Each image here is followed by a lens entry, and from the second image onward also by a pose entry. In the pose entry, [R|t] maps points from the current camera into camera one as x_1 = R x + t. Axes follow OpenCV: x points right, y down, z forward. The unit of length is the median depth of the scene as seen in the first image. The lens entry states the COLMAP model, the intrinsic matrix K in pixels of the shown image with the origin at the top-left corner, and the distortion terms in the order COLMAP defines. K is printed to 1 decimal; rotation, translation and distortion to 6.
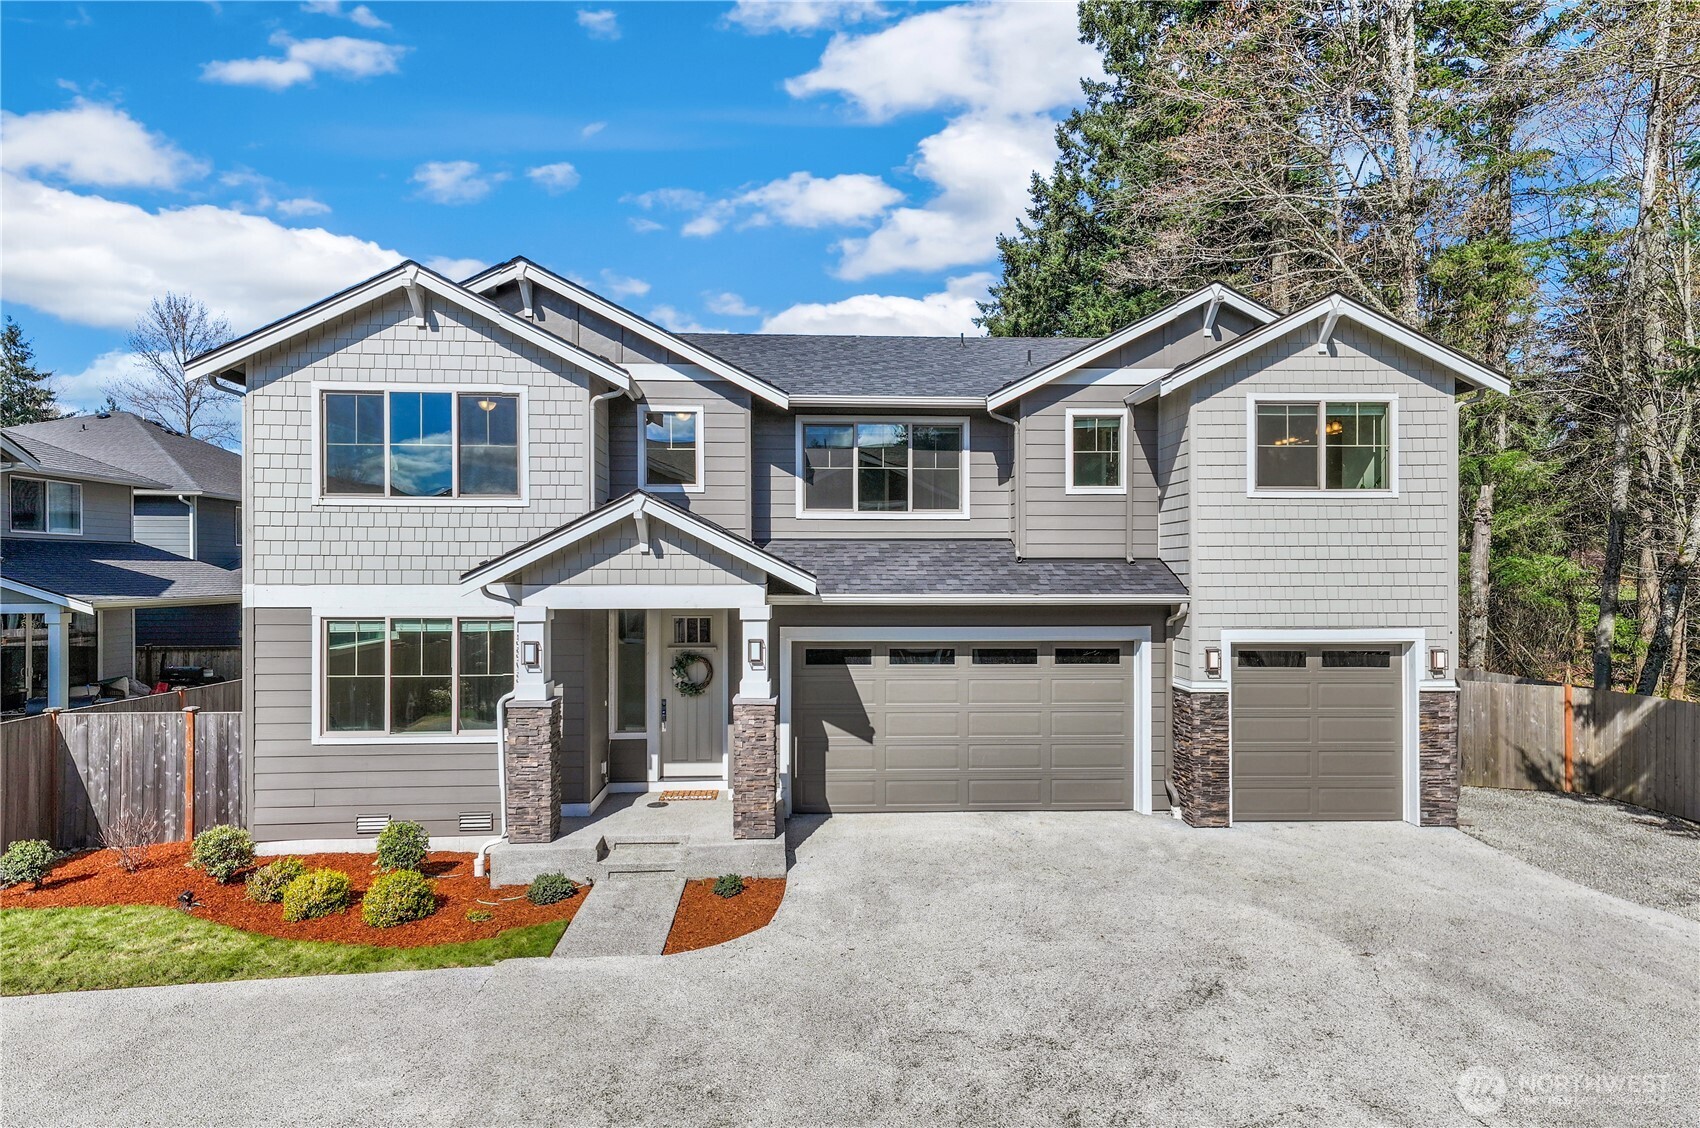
lens RADIAL K [[866.0, 0, 840.9], [0, 866.0, 597.9], [0, 0, 1]] dist [0.022298, -0.000582]
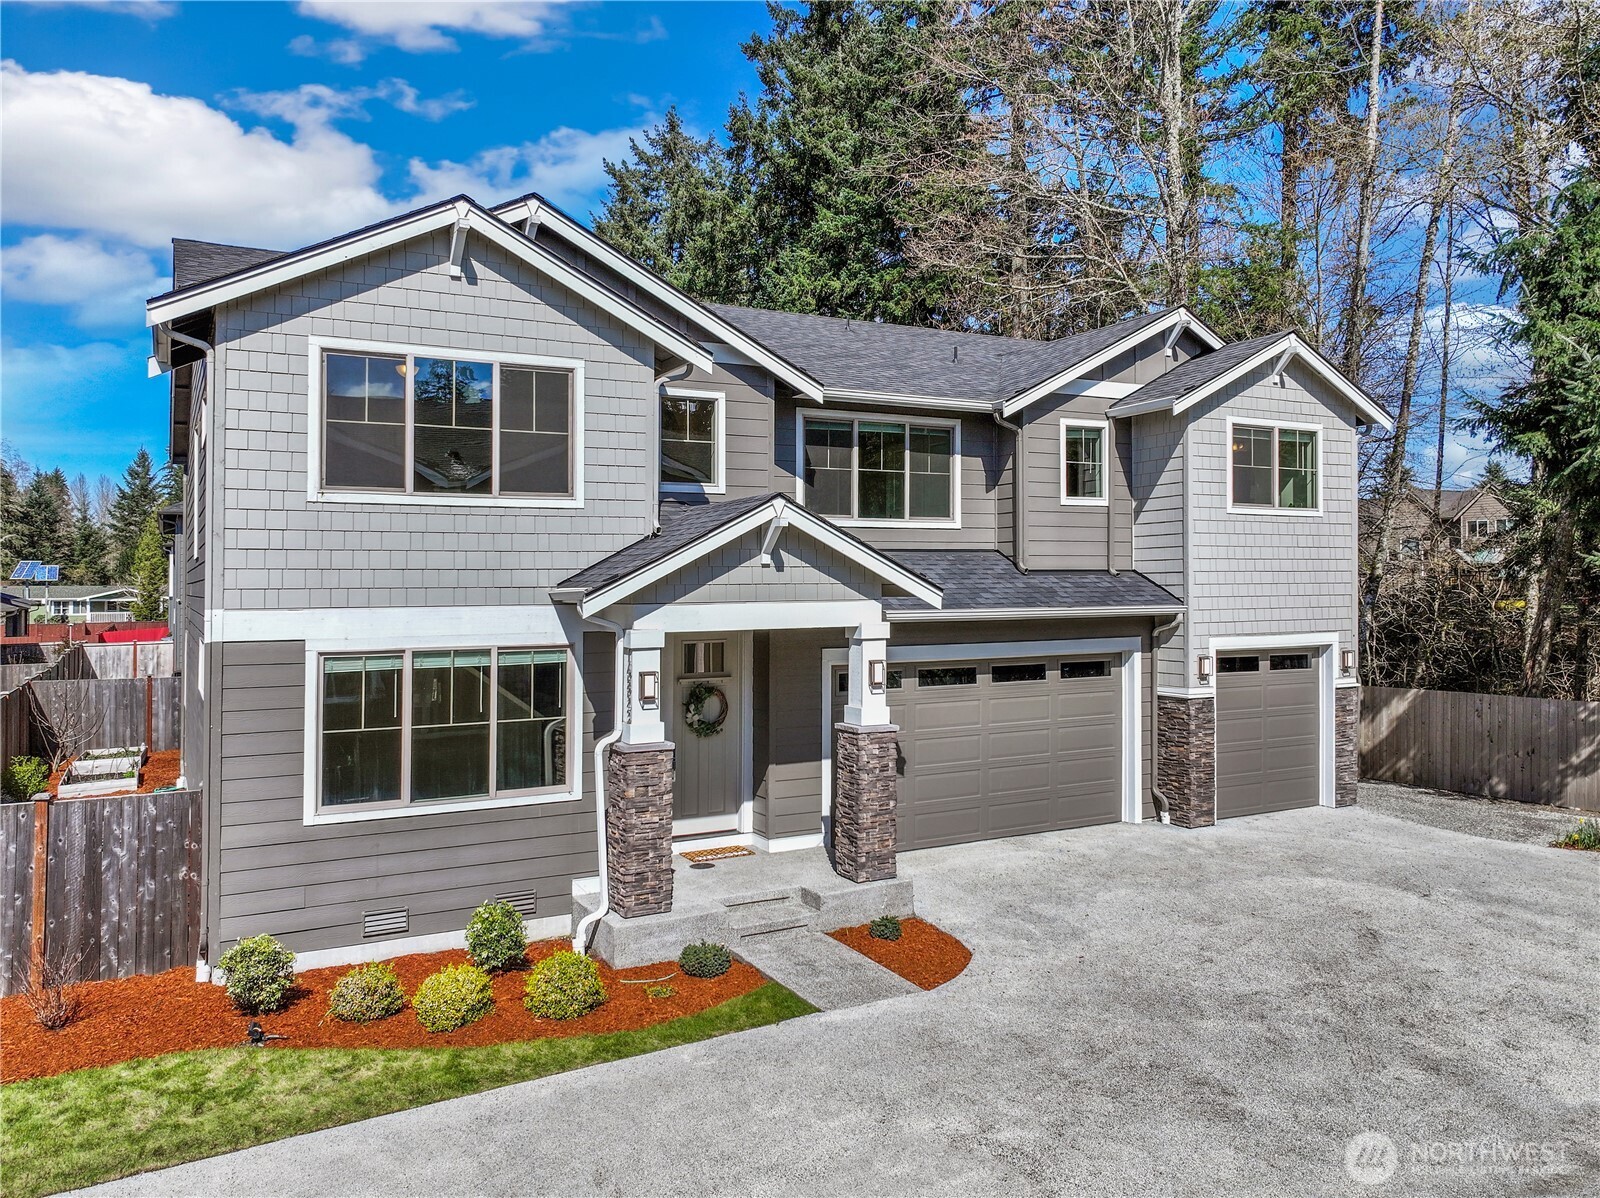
lens RADIAL K [[1154.2, 0, 842.6], [0, 1154.2, 601.7], [0, 0, 1]] dist [-0.007010, -0.000511]
pose [[0.900759, -0.014289, 0.434083, -0.614432], [0.022501, 0.999652, -0.013785, 0.002256], [-0.433735, 0.022185, 0.900767, -0.072888]]
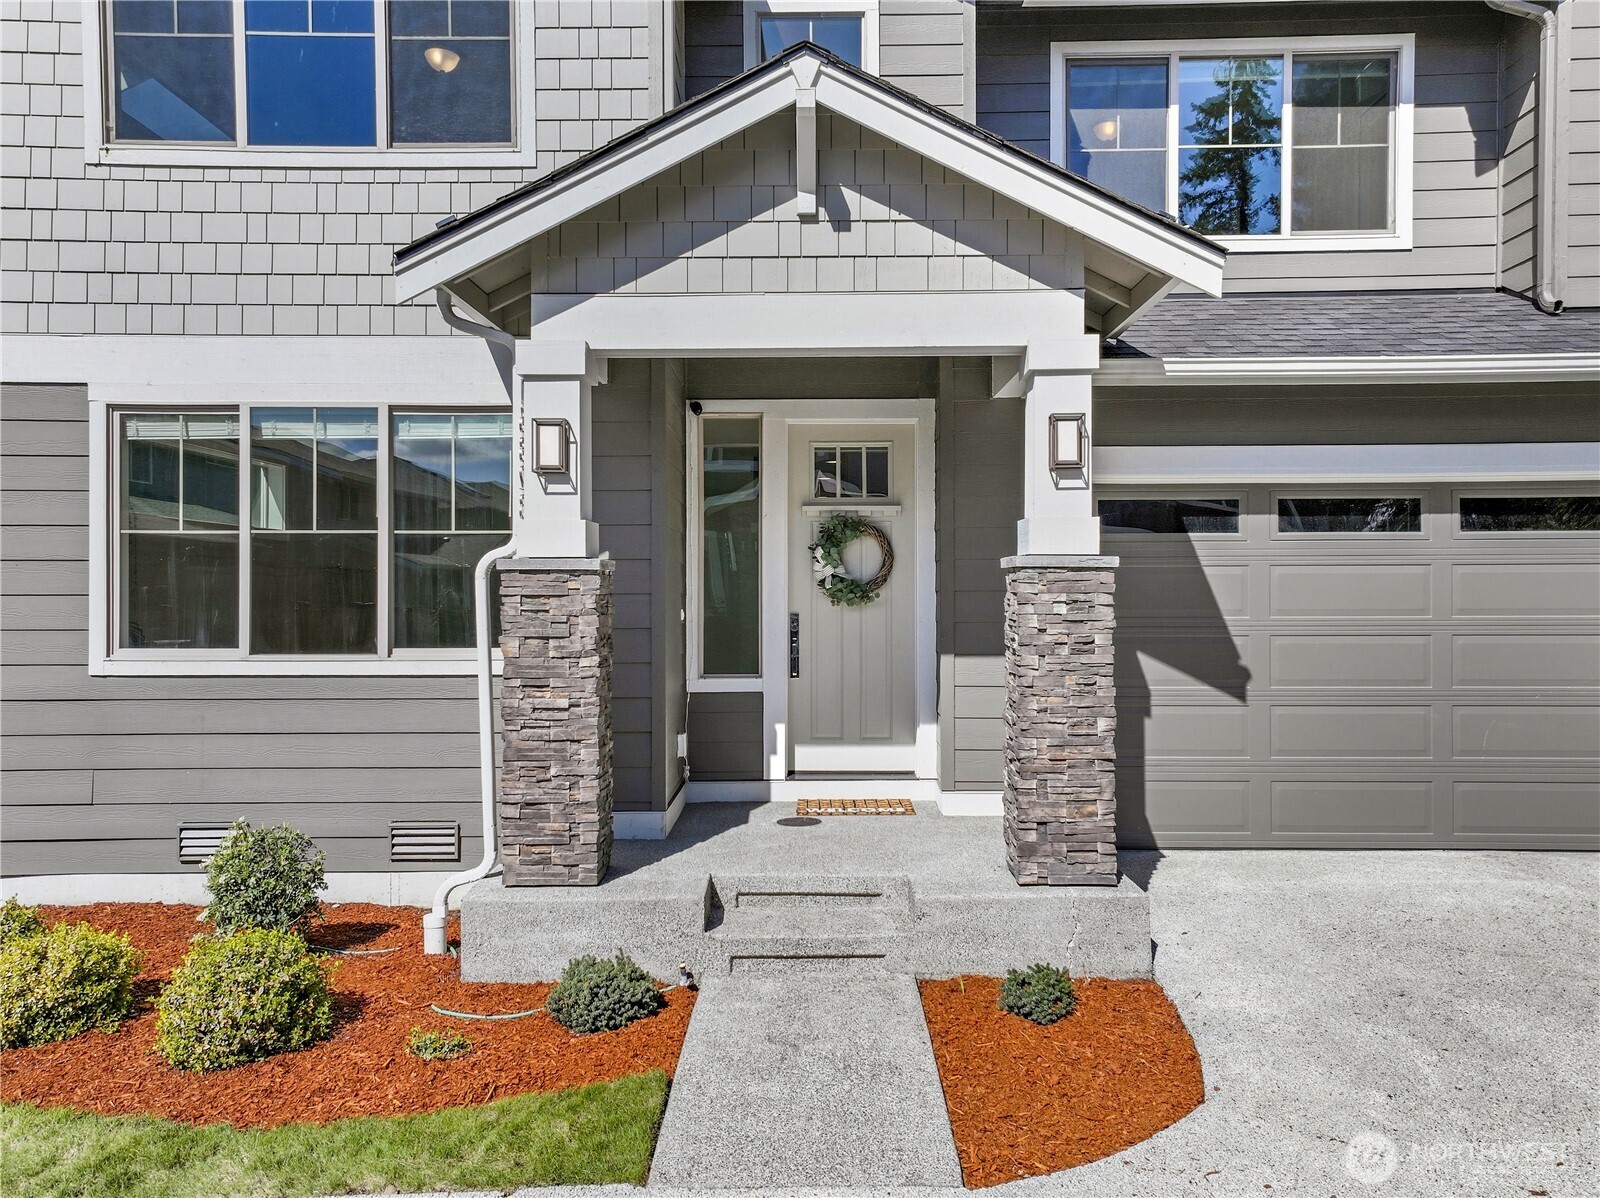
lens RADIAL K [[1163.5, 0, 800.0], [0, 1163.5, 599.0], [0, 0, 1]] dist [0.001424, 0.049547]
pose [[0.997215, -0.006423, -0.074307, -0.175679], [0.005215, 0.999851, -0.016434, 0.137960], [0.074401, 0.016001, 0.997100, 0.396518]]
